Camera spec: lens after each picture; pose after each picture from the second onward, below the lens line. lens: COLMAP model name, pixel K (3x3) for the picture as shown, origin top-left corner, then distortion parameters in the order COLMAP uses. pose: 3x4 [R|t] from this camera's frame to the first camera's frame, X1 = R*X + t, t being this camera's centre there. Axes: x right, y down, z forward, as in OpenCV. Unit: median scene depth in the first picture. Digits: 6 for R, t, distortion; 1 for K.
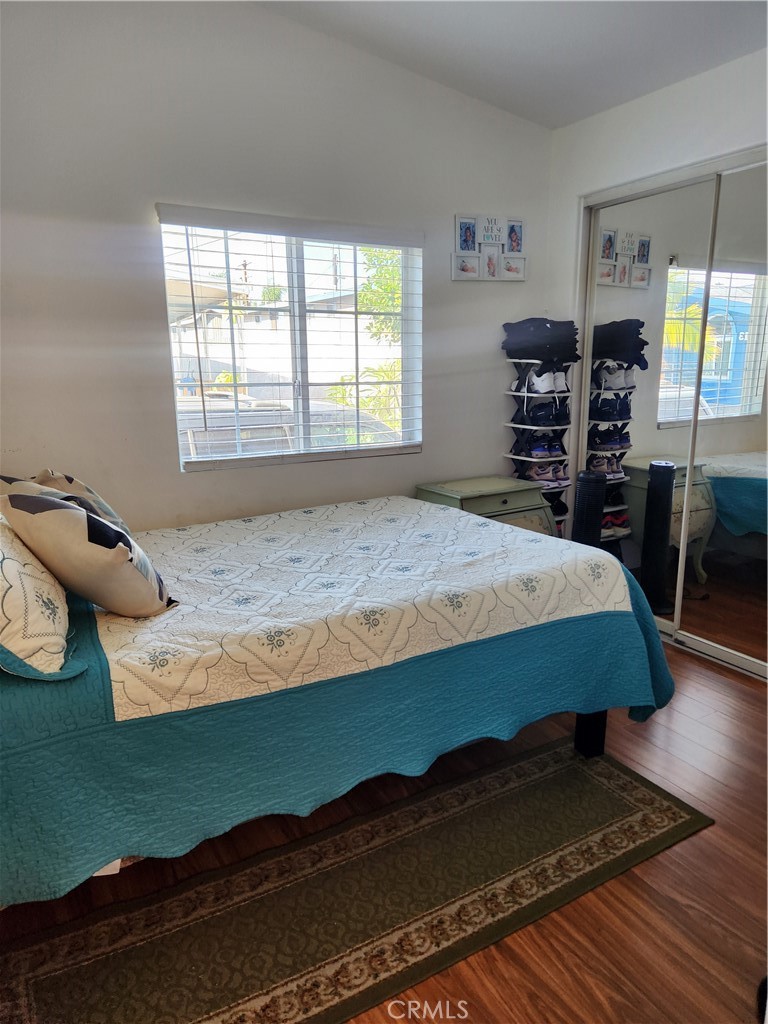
lens RADIAL K [[681.2, 0, 383.9], [0, 681.2, 513.2], [0, 0, 1]] dist [0.029609, -0.004468]
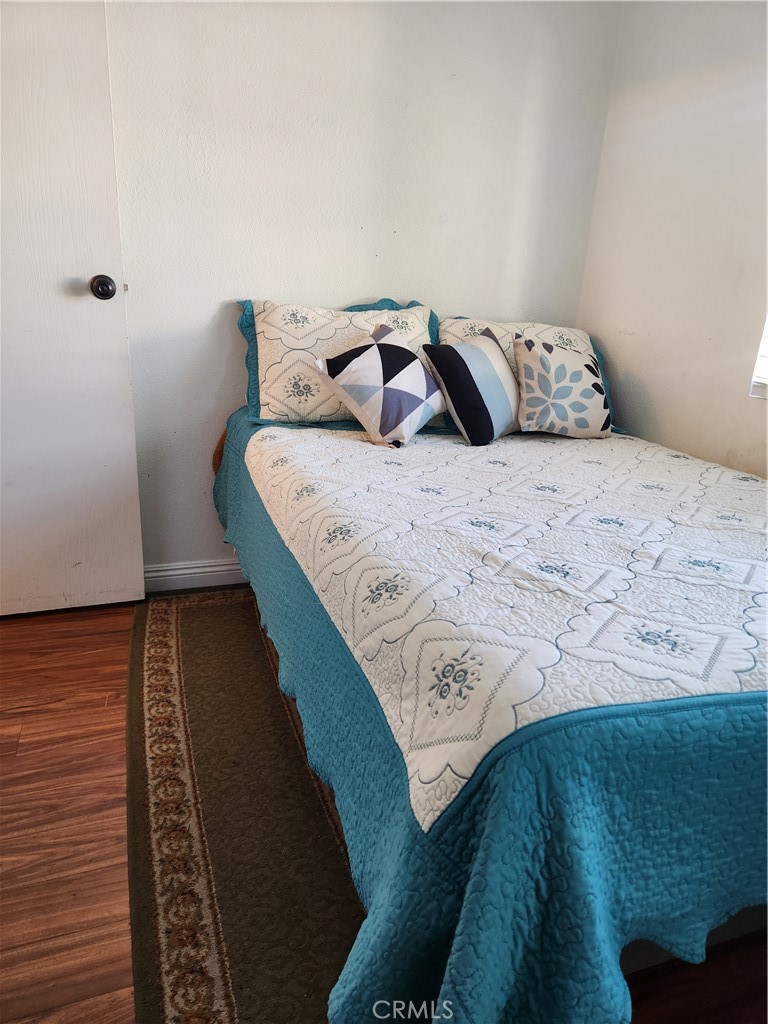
lens RADIAL K [[681.2, 0, 382.6], [0, 681.2, 512.1], [0, 0, 1]] dist [0.029609, -0.004468]
pose [[-0.137745, 0.343632, -0.928947, 0.772689], [-0.305332, 0.877479, 0.369868, -0.166130], [0.942231, 0.334585, -0.015947, 1.092133]]
